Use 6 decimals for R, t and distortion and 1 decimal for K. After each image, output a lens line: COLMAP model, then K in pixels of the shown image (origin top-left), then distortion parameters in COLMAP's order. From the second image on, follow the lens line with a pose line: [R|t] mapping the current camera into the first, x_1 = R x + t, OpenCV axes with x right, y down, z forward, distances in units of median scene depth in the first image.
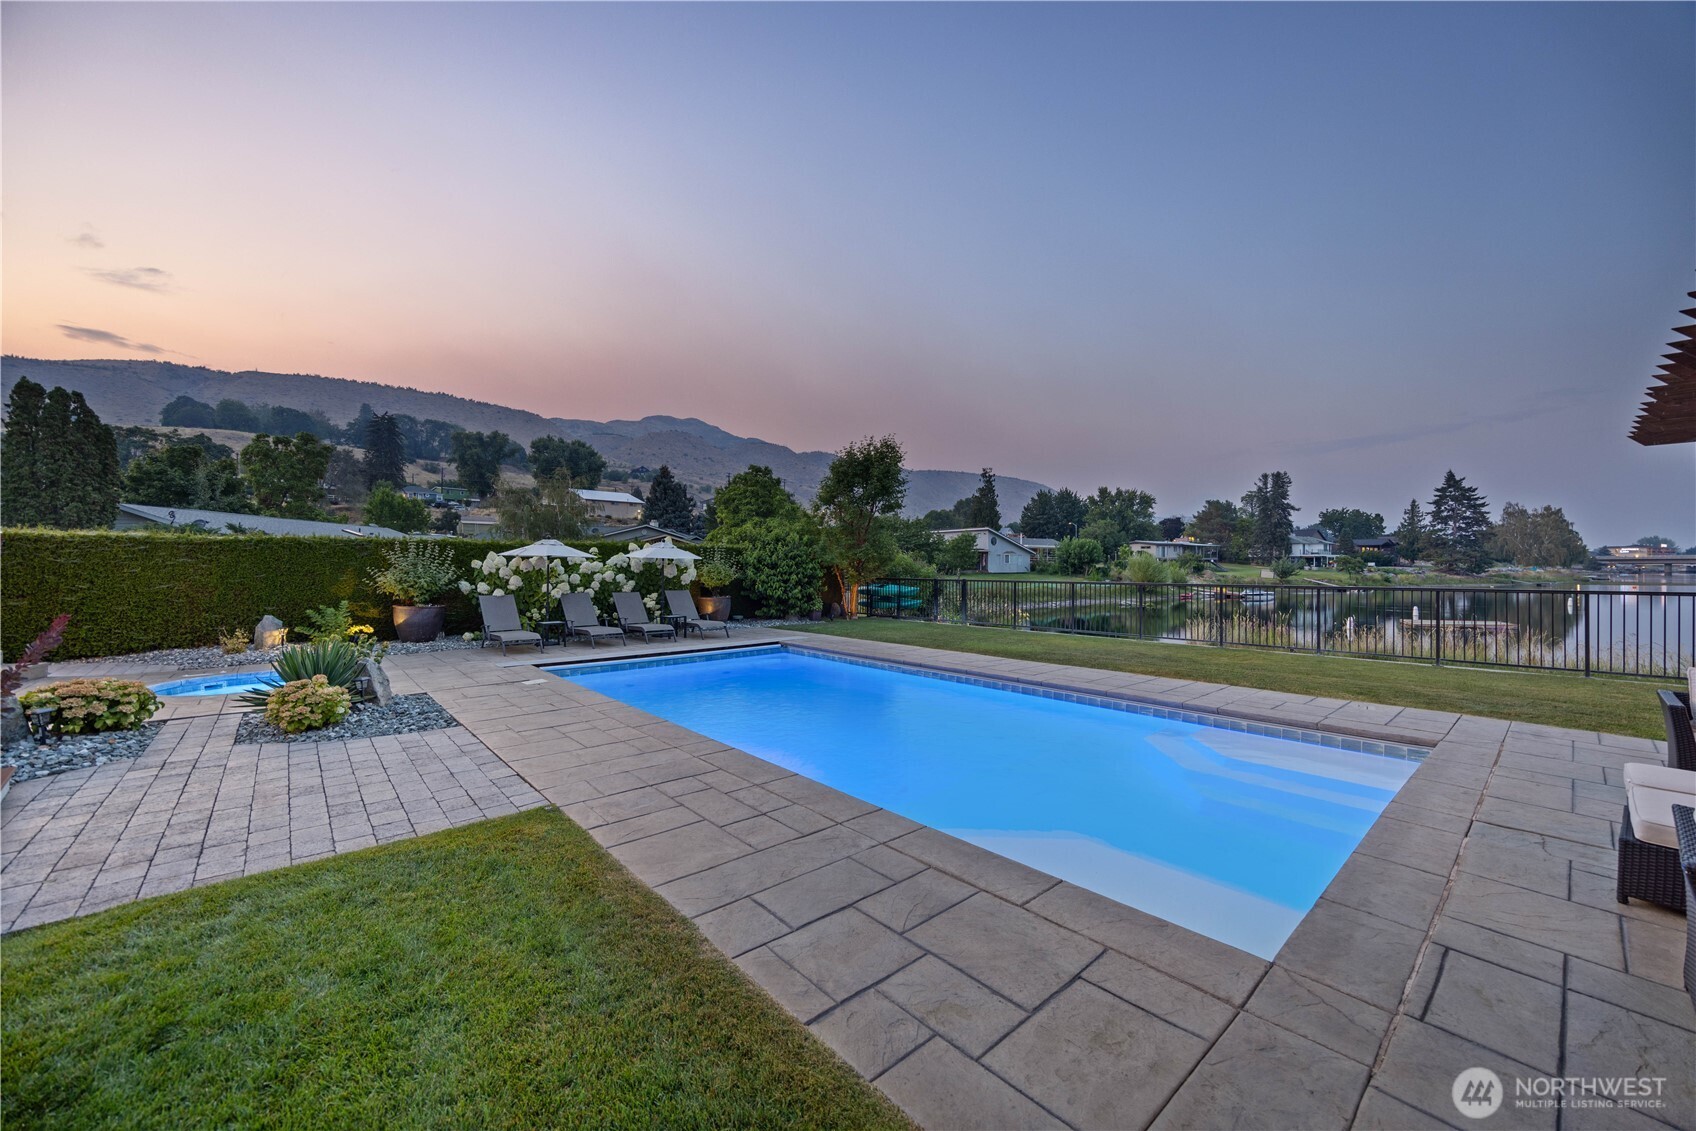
lens RADIAL K [[640.0, 0, 837.9], [0, 640.0, 564.3], [0, 0, 1]] dist [-0.006149, 0.000805]
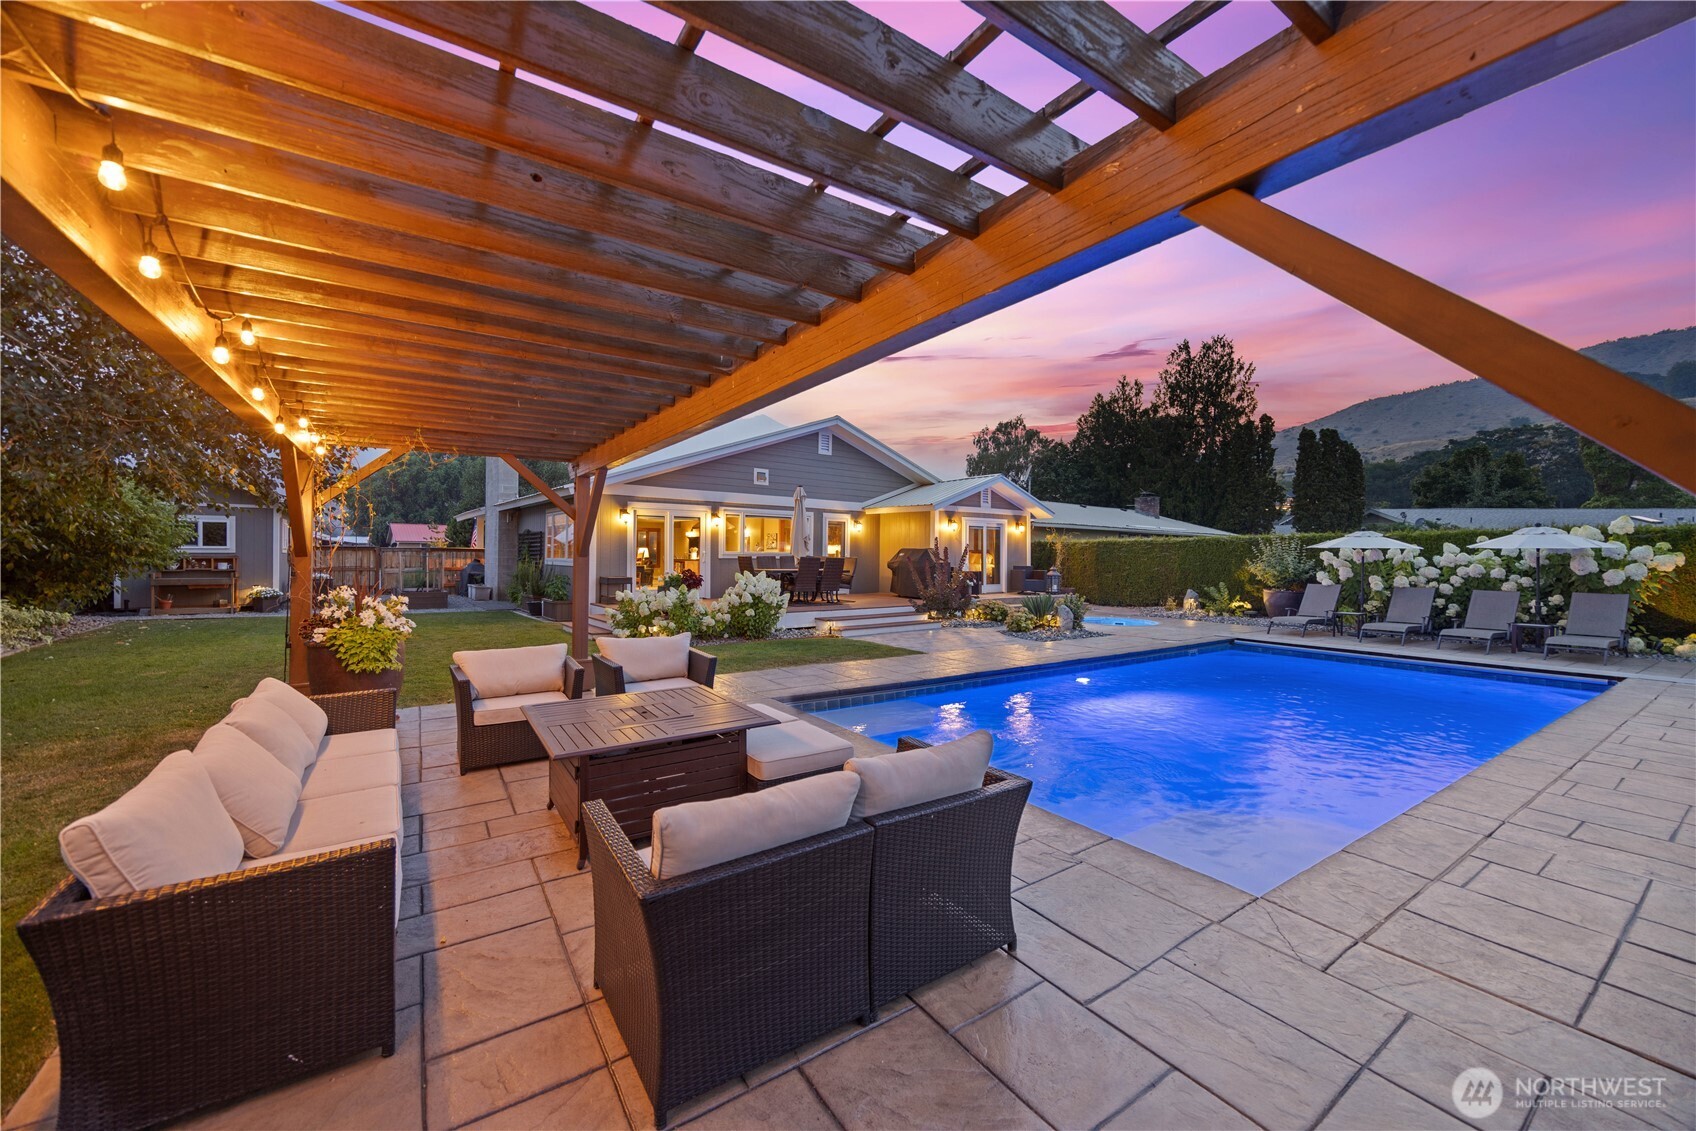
lens RADIAL K [[640.0, 0, 848.1], [0, 640.0, 556.8], [0, 0, 1]] dist [-0.006149, 0.000805]
pose [[-0.131343, 0.000783, -0.991337, 0.162982], [-0.001458, 0.999998, 0.000983, 0.000475], [0.991336, 0.001574, -0.131342, 0.084573]]
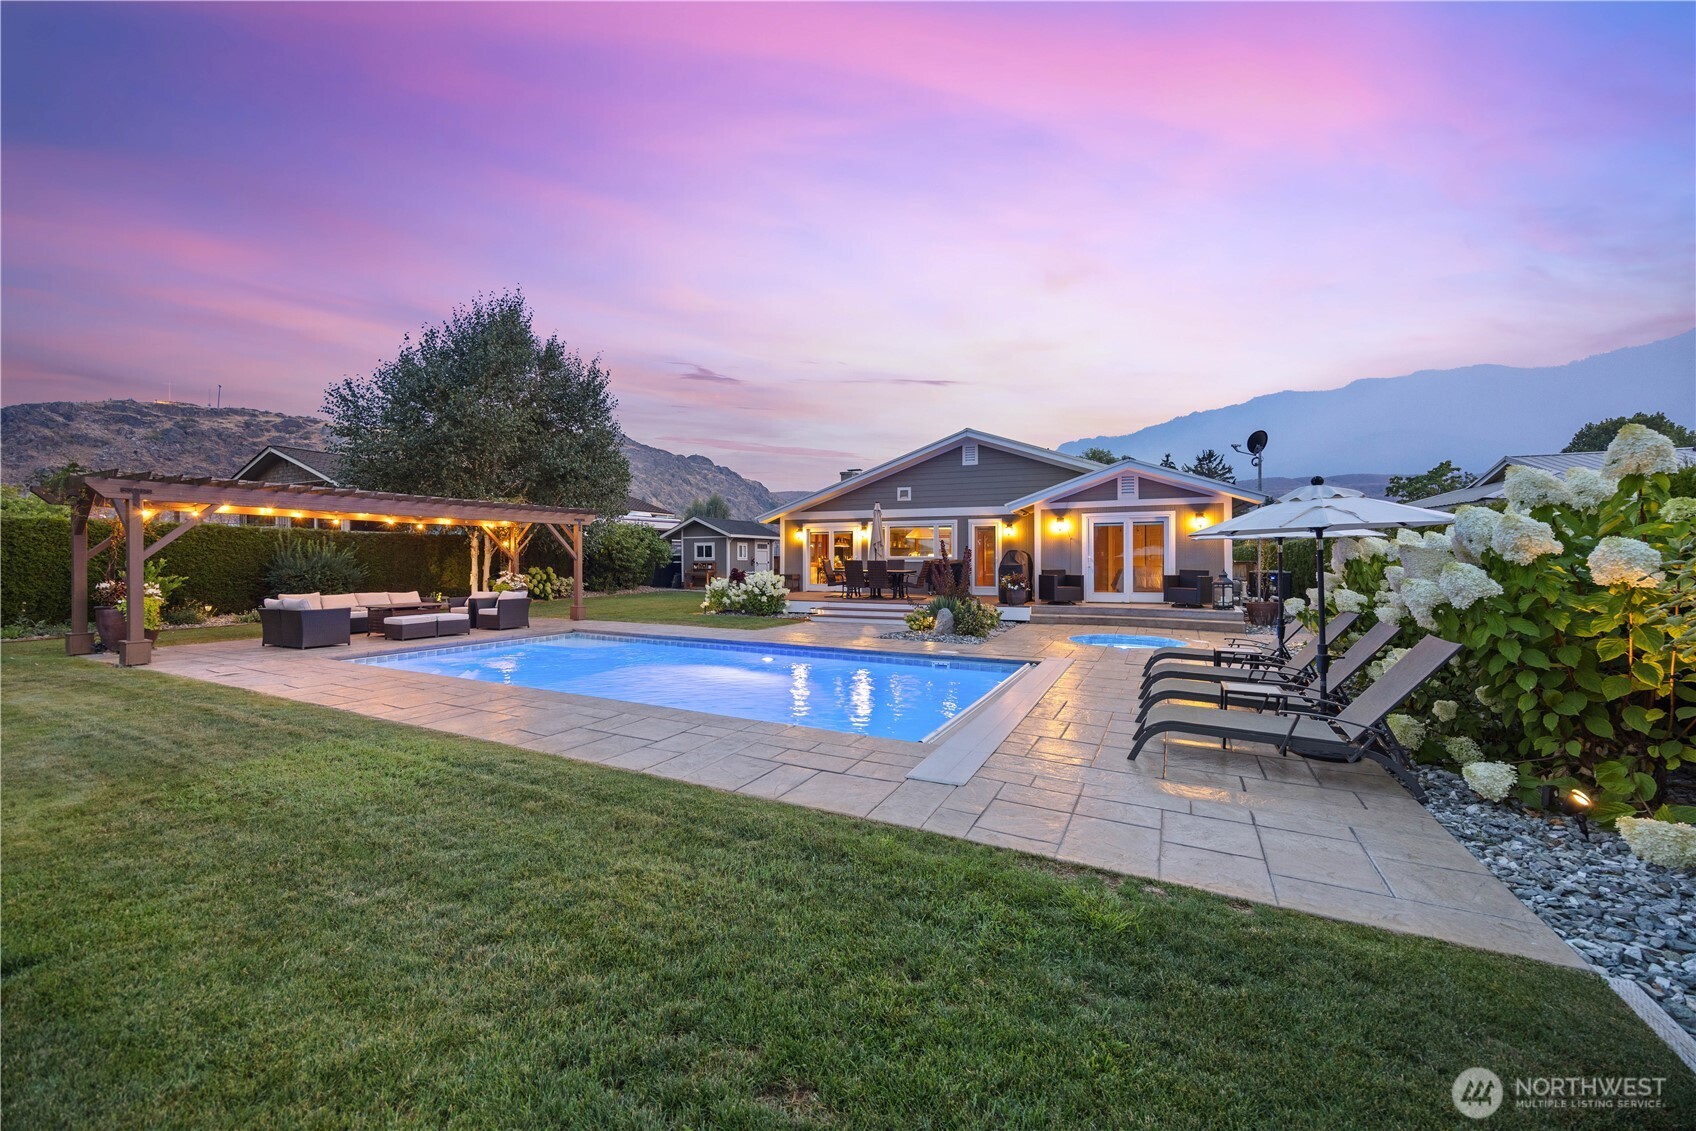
lens RADIAL K [[640.0, 0, 845.0], [0, 640.0, 560.5], [0, 0, 1]] dist [-0.006149, 0.000805]
pose [[-0.933979, 0.001547, -0.357324, 0.020508], [0.003167, 0.999987, -0.003948, 0.002323], [0.357313, -0.004819, -0.933972, 0.348873]]
